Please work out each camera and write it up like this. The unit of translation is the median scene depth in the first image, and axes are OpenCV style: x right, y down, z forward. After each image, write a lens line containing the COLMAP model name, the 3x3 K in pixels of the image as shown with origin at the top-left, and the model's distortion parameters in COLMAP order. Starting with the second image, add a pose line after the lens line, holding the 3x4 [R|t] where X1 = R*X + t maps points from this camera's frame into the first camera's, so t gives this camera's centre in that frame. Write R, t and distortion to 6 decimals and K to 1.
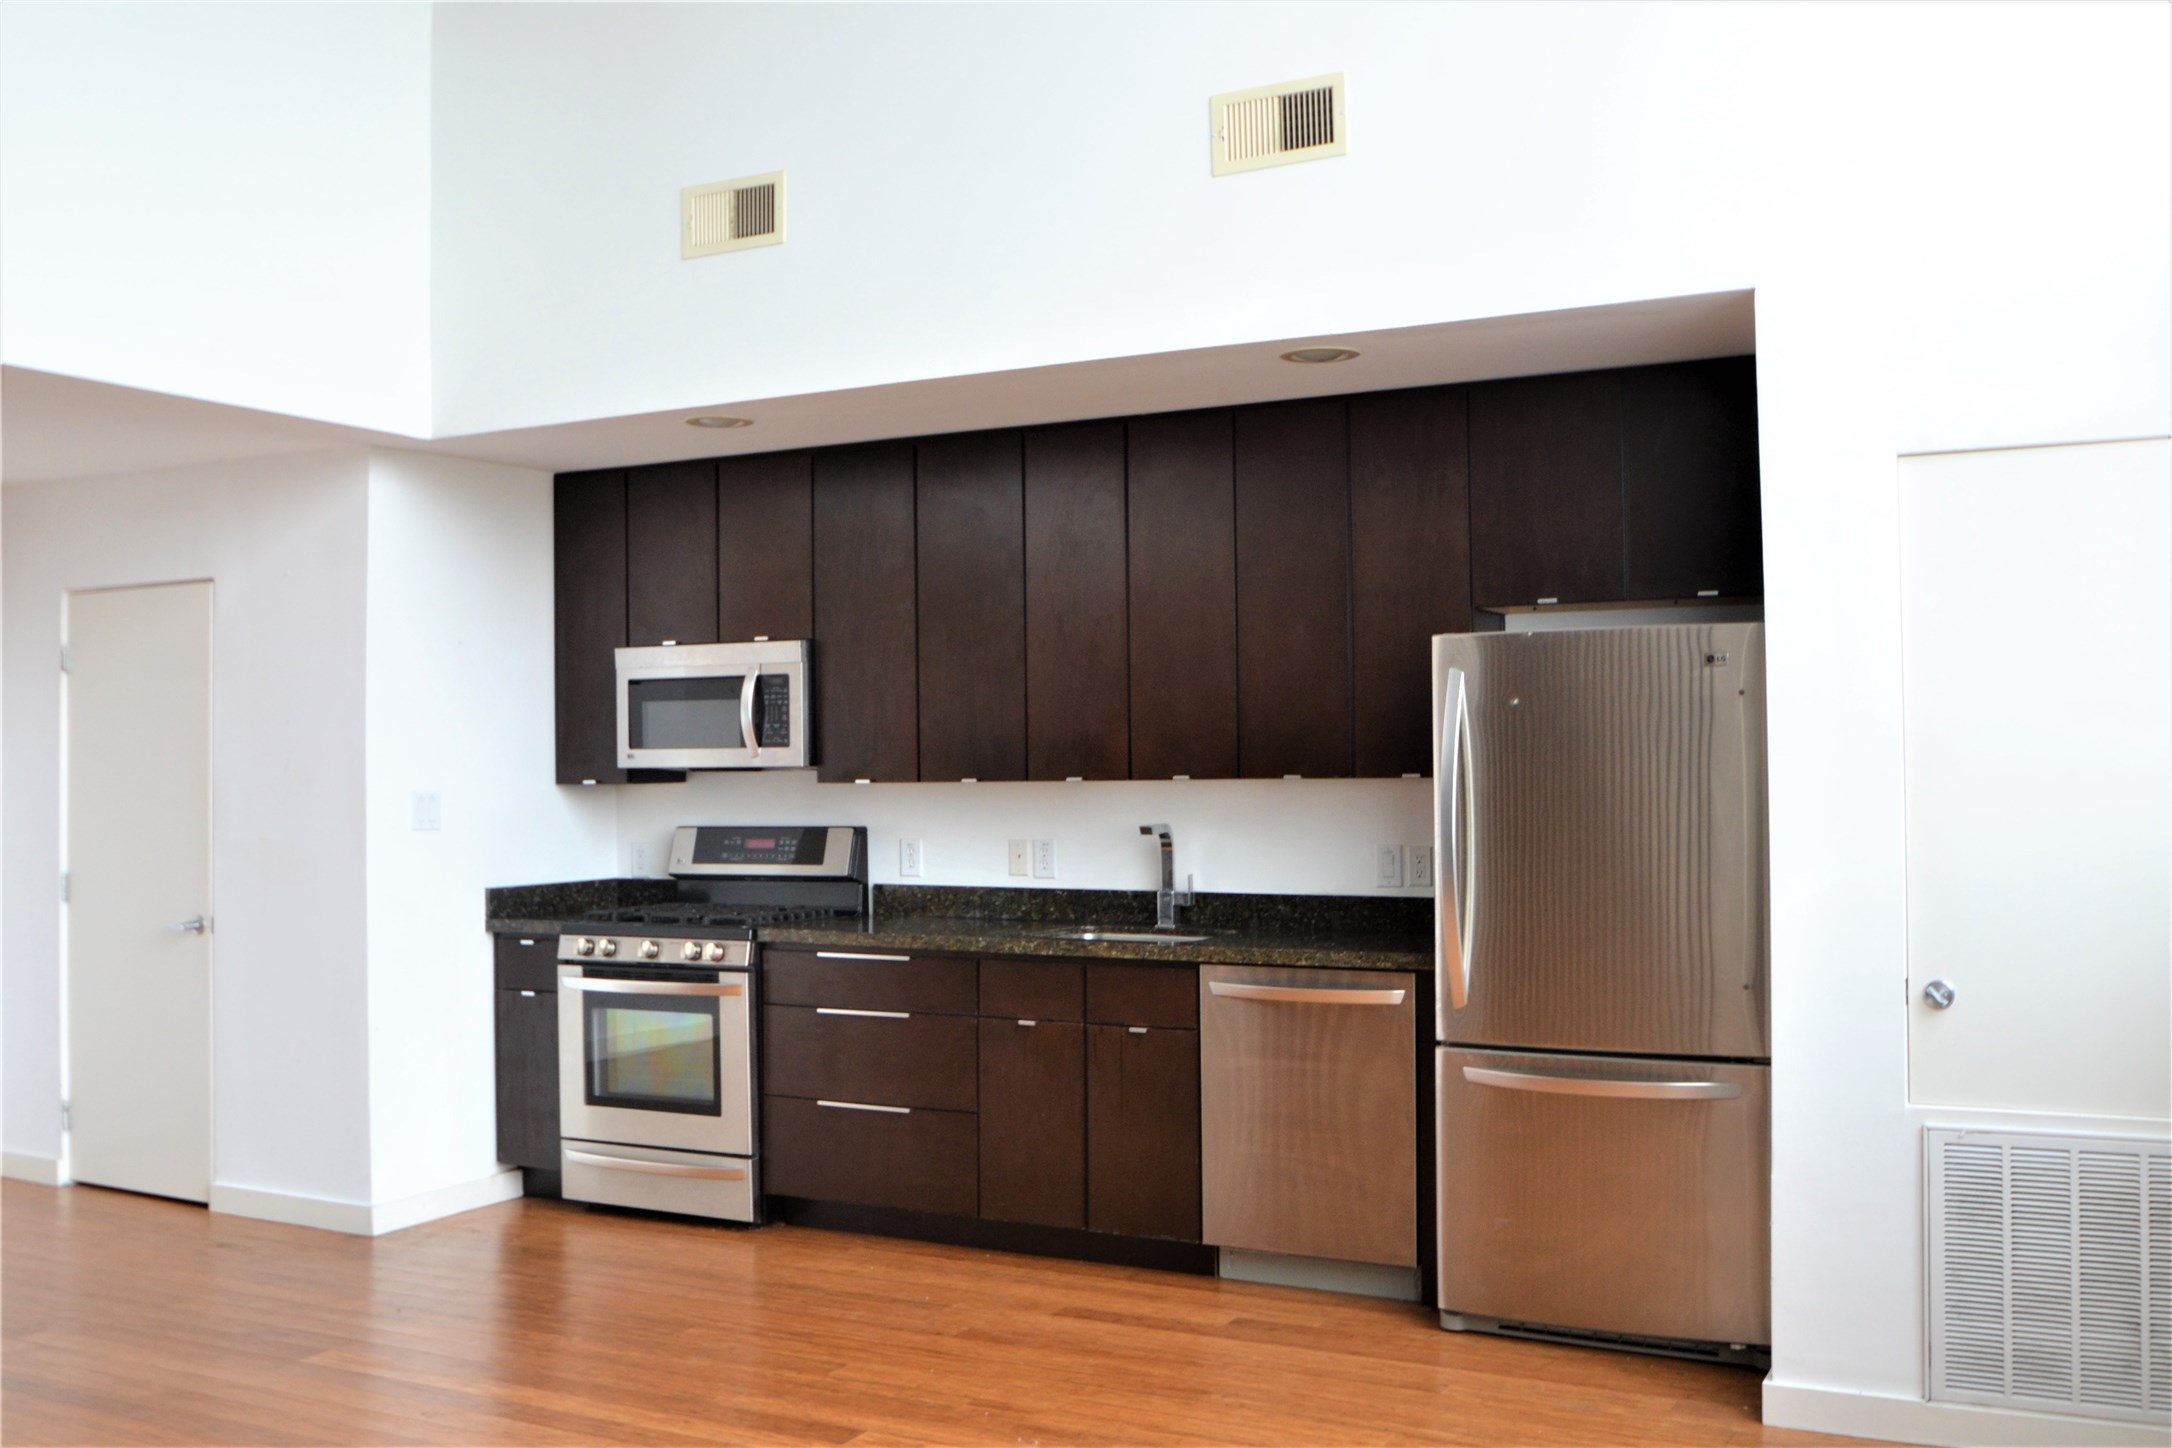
lens RADIAL K [[2083.8, 0, 1077.3], [0, 2083.8, 723.5], [0, 0, 1]] dist [-0.060211, 0.000000]
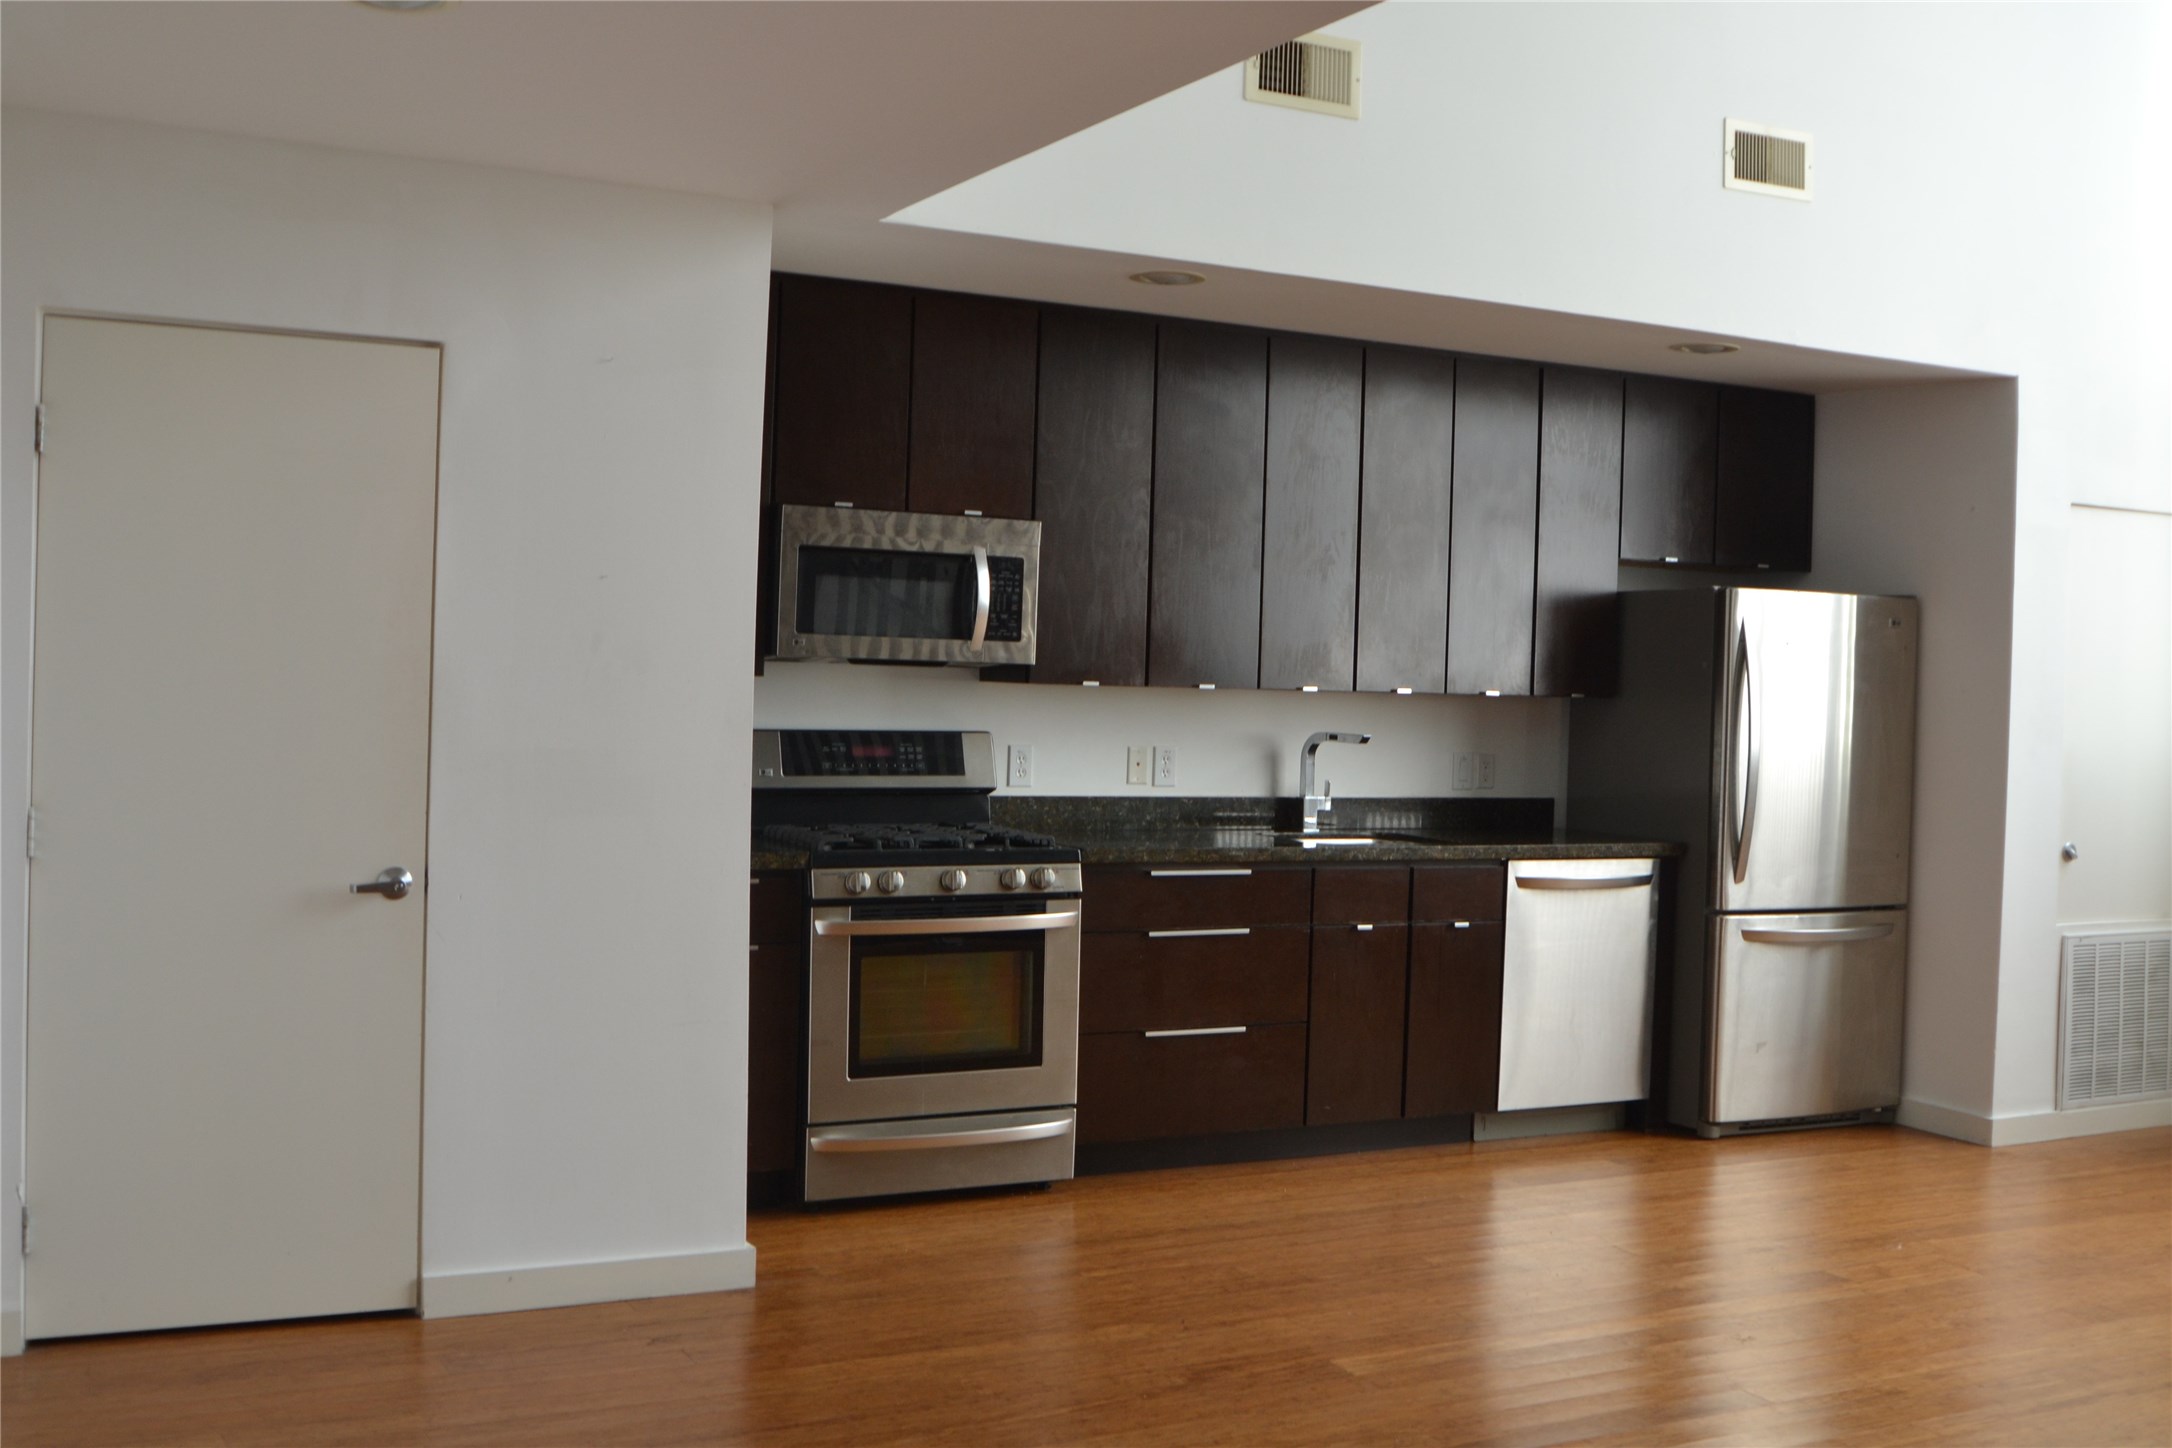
lens RADIAL K [[2238.4, 0, 1081.6], [0, 2238.4, 724.5], [0, 0, 1]] dist [-0.065638, 0.000000]
pose [[0.553238, 0.006499, 0.832998, -0.926409], [-0.053895, 0.998154, 0.028007, 0.018631], [-0.831278, -0.060389, 0.552567, 0.464874]]
